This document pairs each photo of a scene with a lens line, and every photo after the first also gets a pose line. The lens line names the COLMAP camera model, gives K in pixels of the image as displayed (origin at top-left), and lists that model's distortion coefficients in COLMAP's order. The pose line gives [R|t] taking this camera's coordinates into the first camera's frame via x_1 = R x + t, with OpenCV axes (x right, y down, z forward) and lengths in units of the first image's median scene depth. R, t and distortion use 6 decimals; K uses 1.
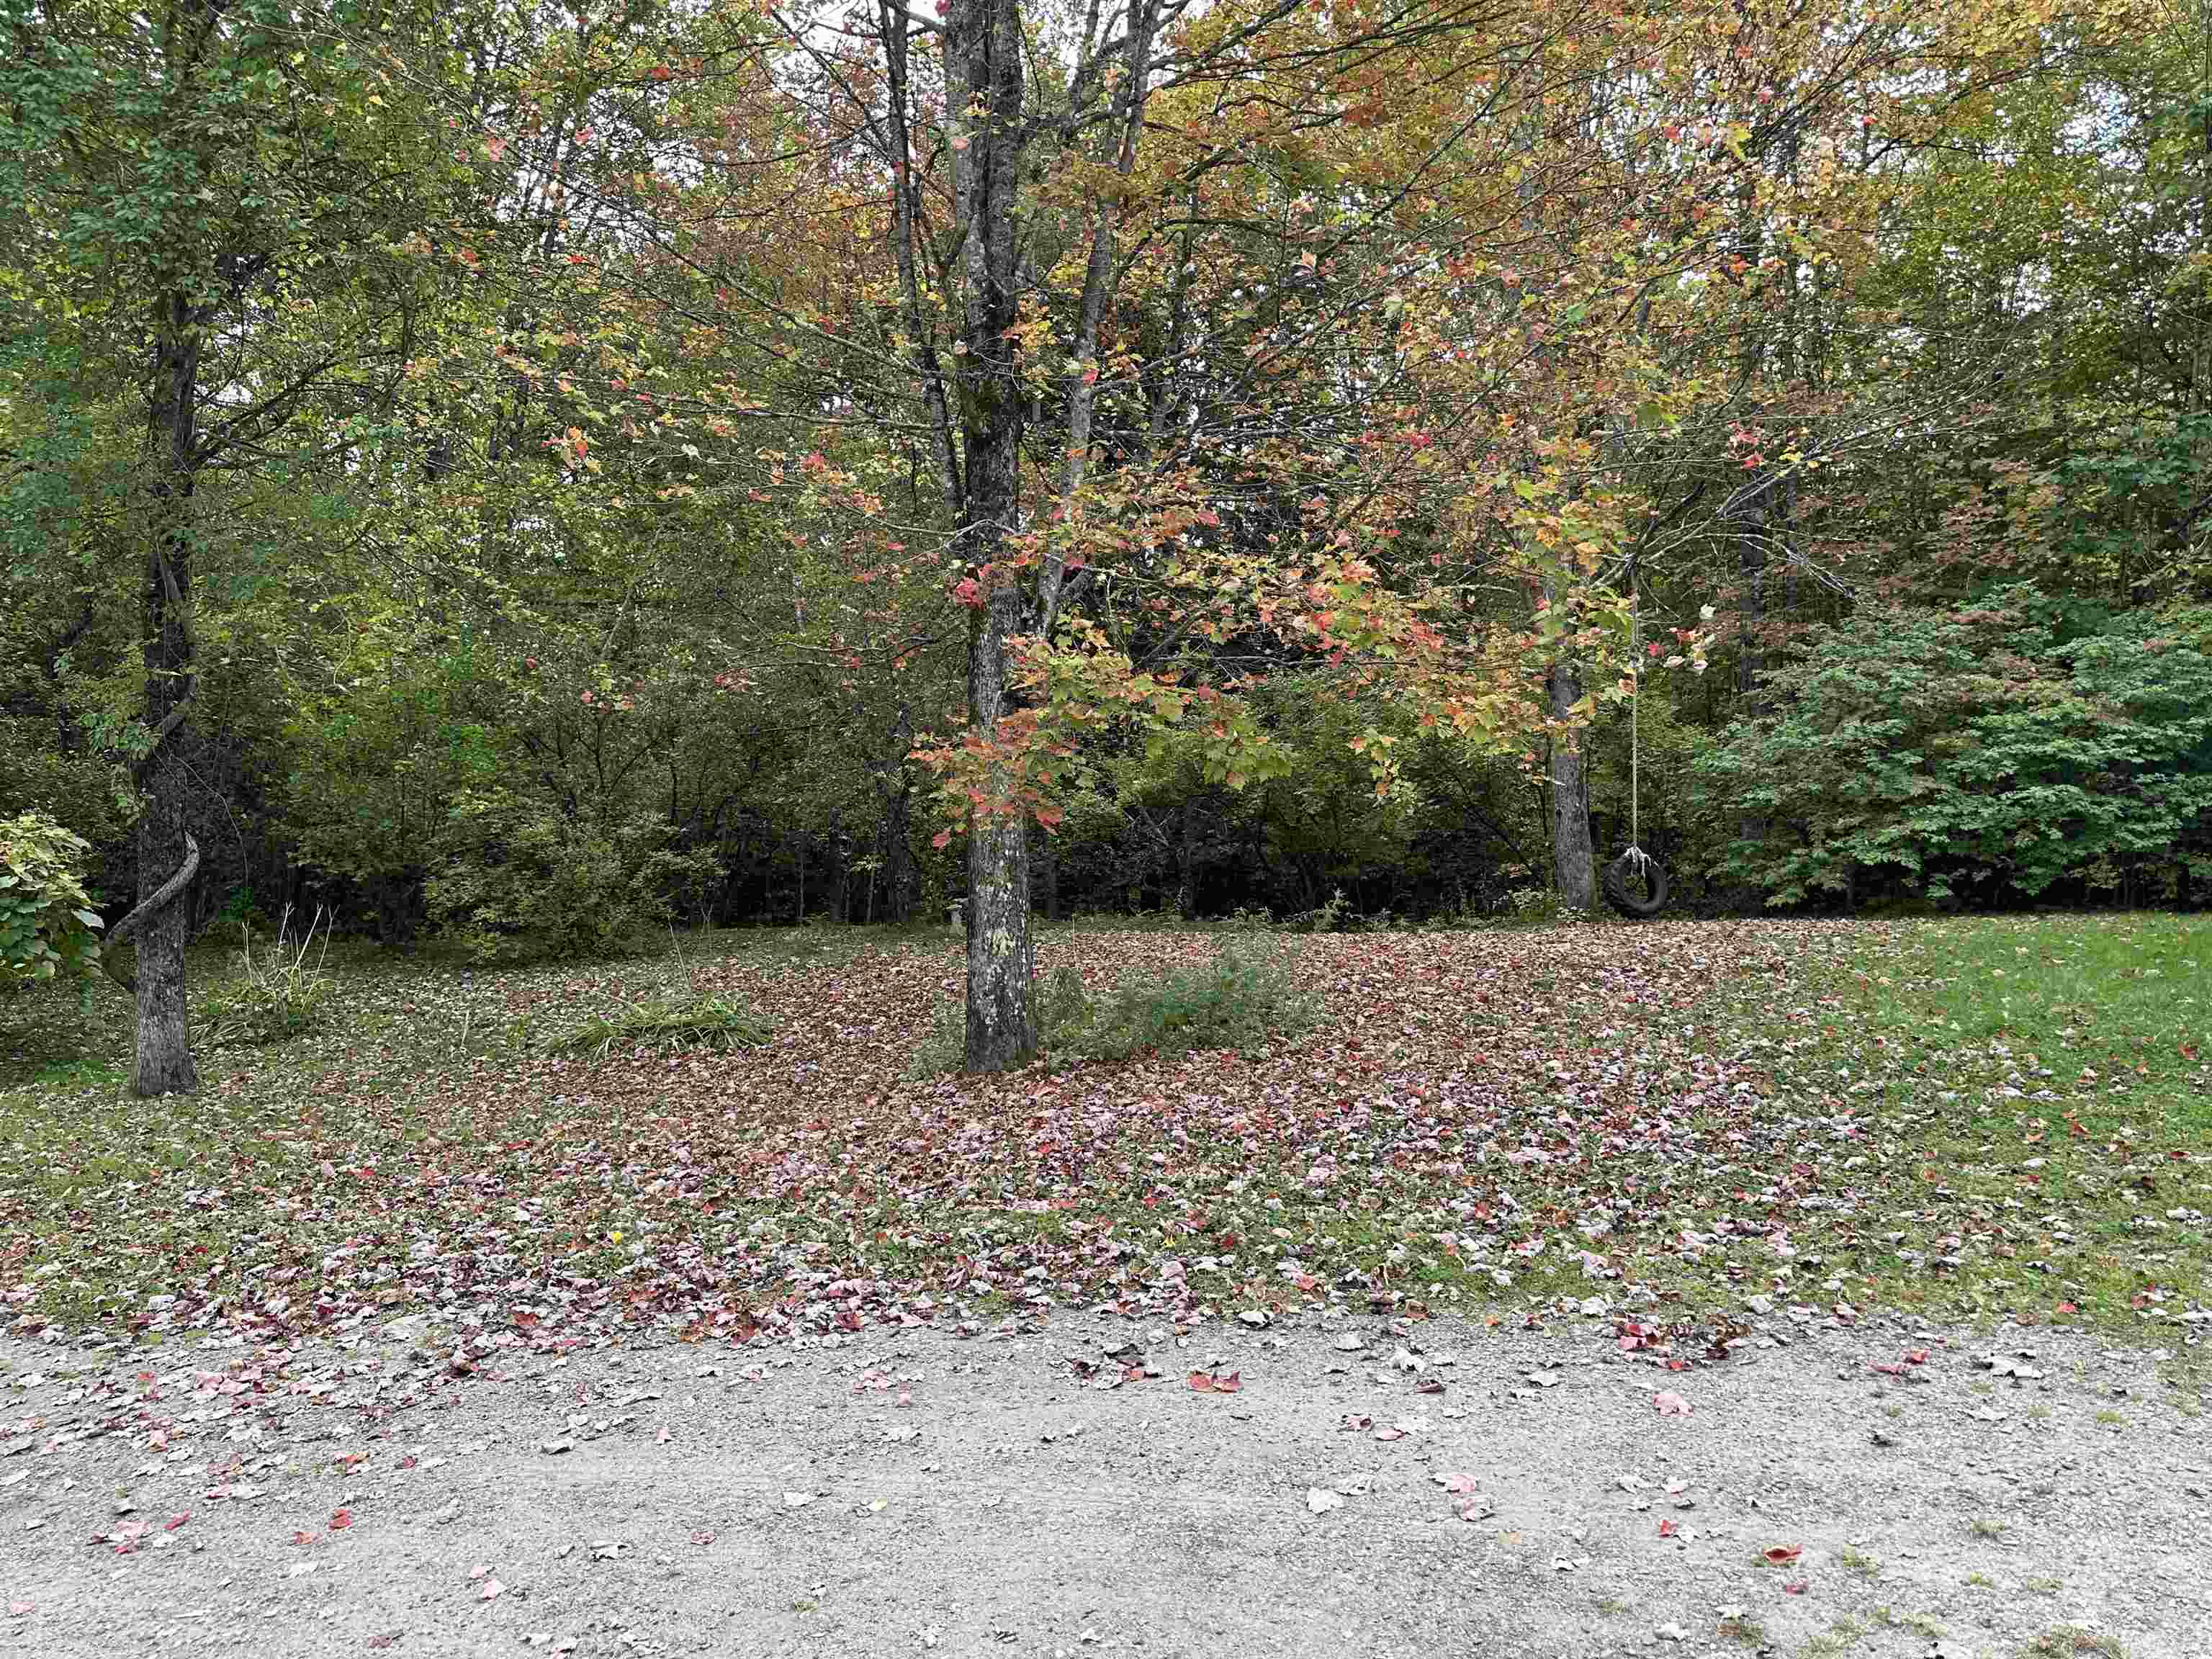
lens RADIAL K [[1545.4, 0, 1105.7], [0, 1545.4, 865.9], [0, 0, 1]] dist [0.091798, -0.117999]
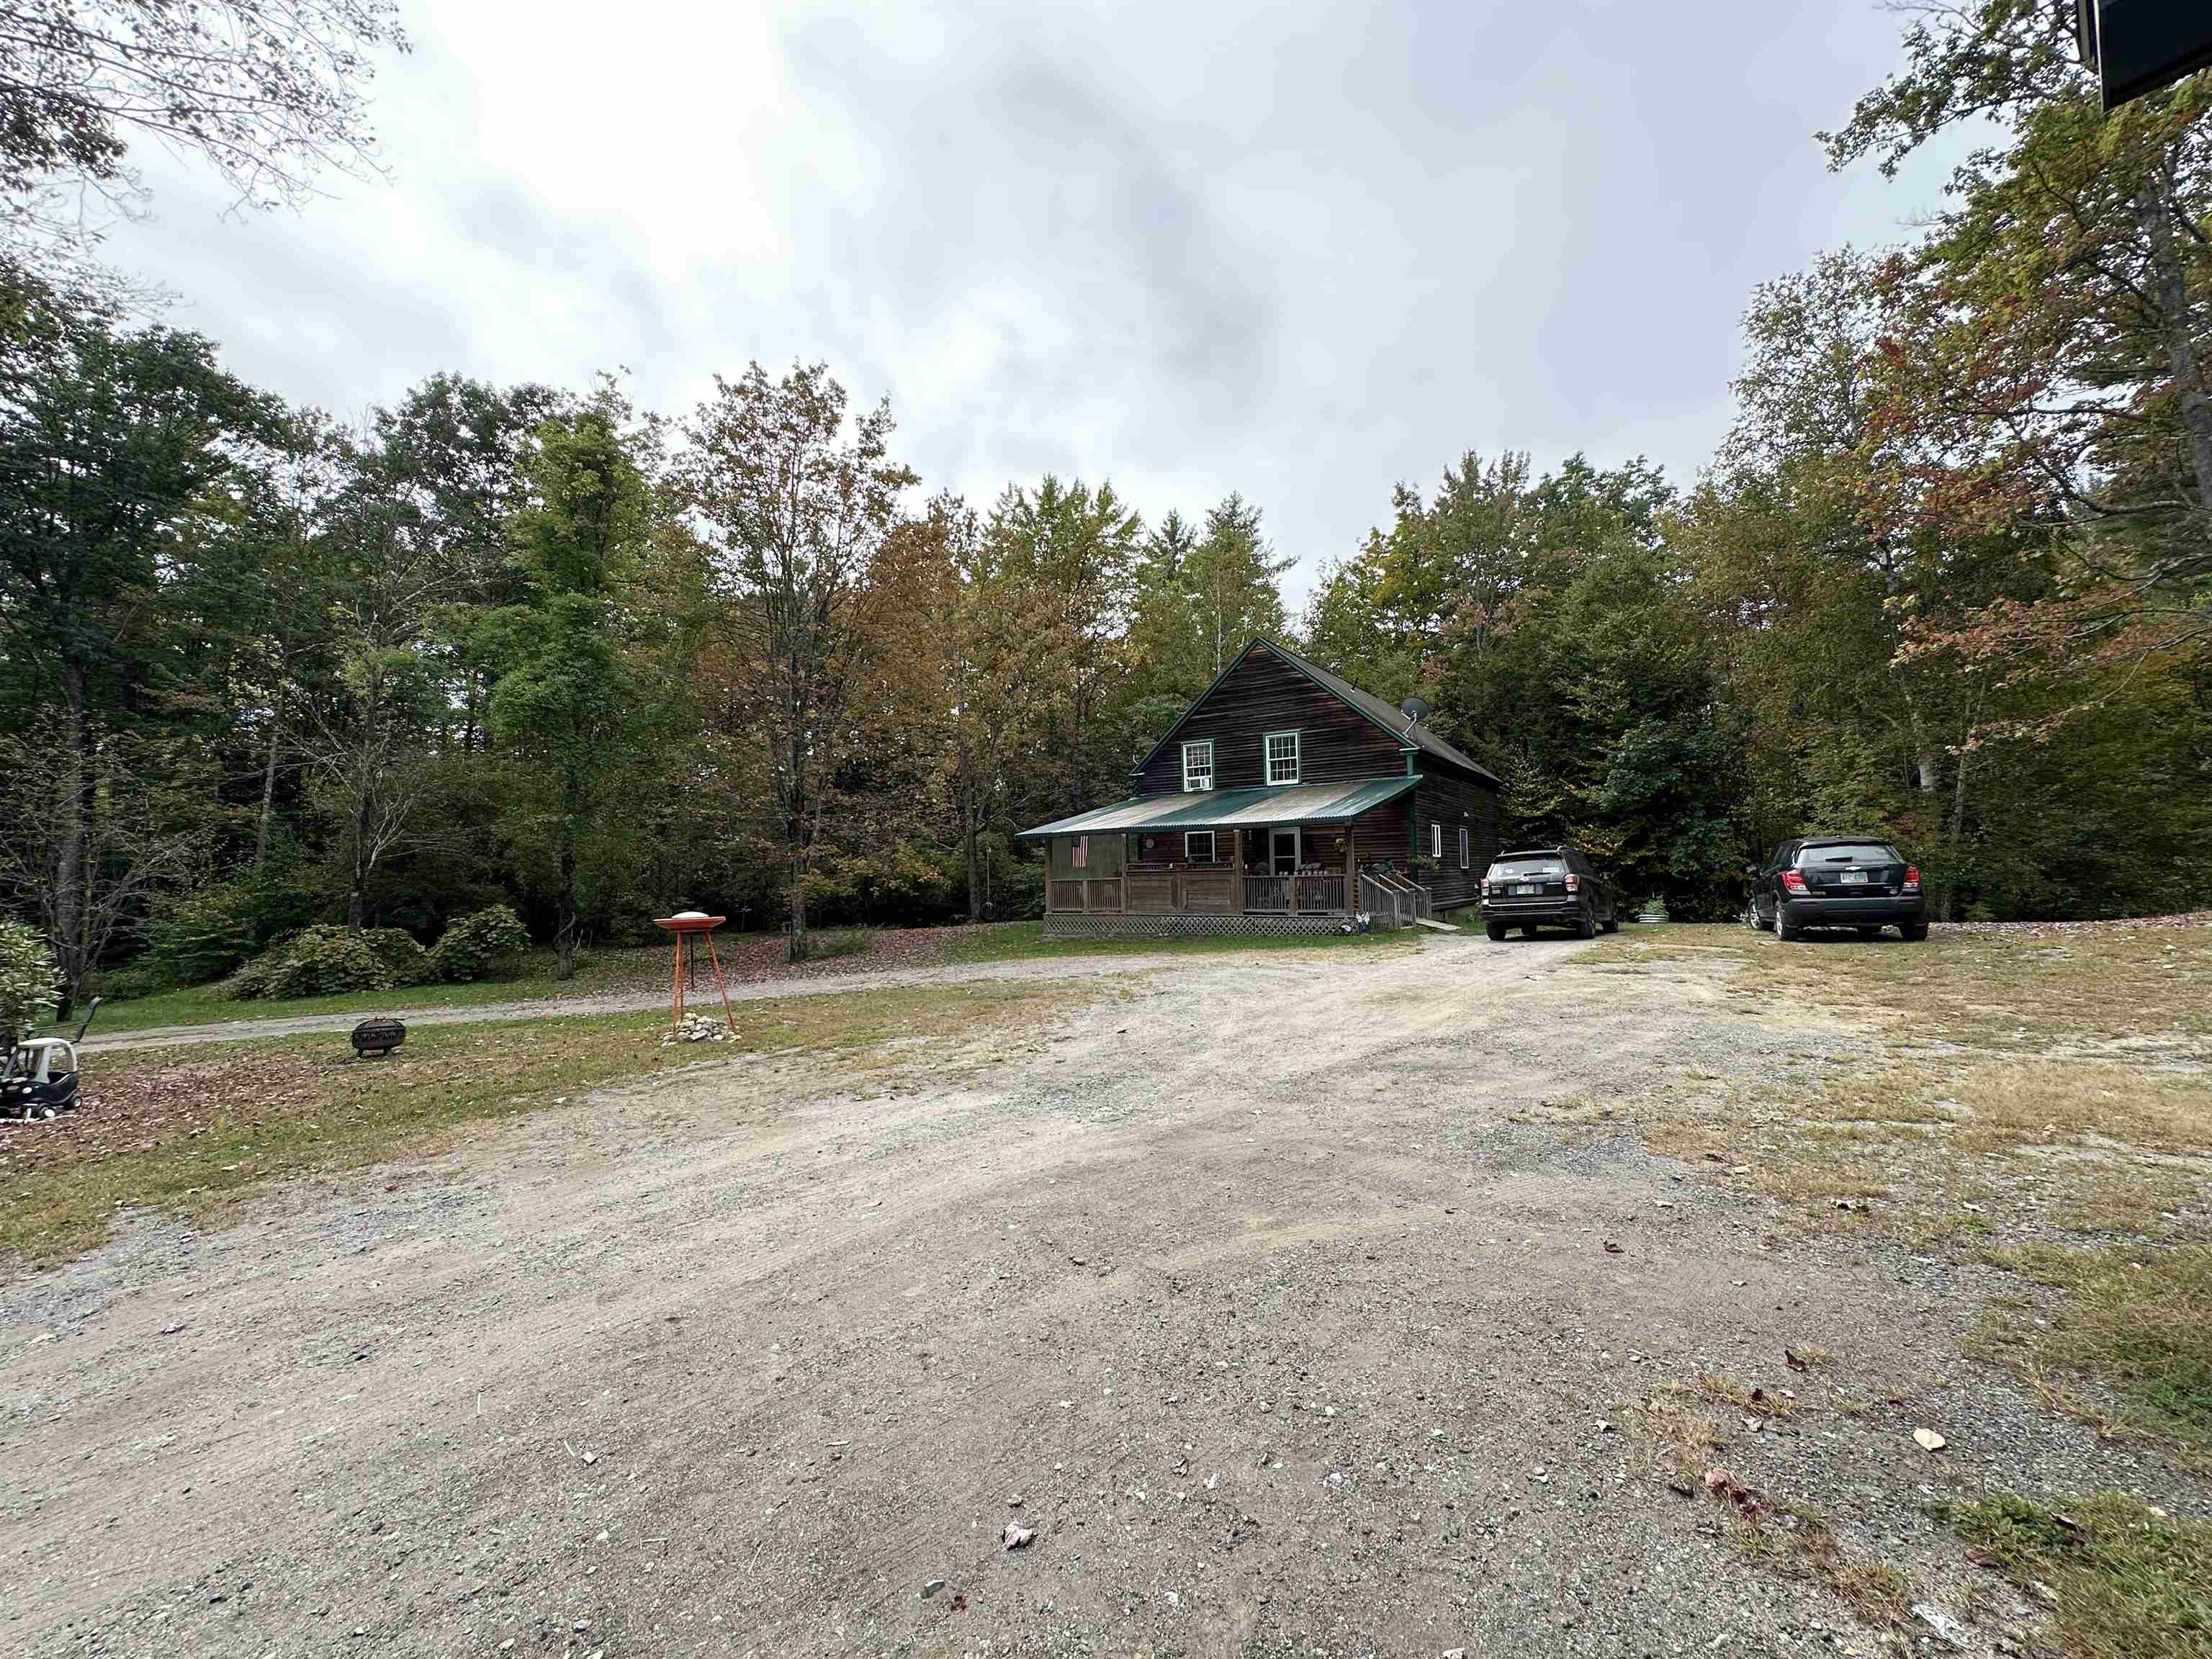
lens RADIAL K [[884.7, 0, 1102.0], [0, 884.7, 843.5], [0, 0, 1]] dist [-0.002227, -0.000262]
pose [[0.966666, -0.005744, 0.255976, 0.078870], [0.020834, 0.998198, -0.056281, -0.027025], [-0.255192, 0.059738, 0.965043, -1.045094]]
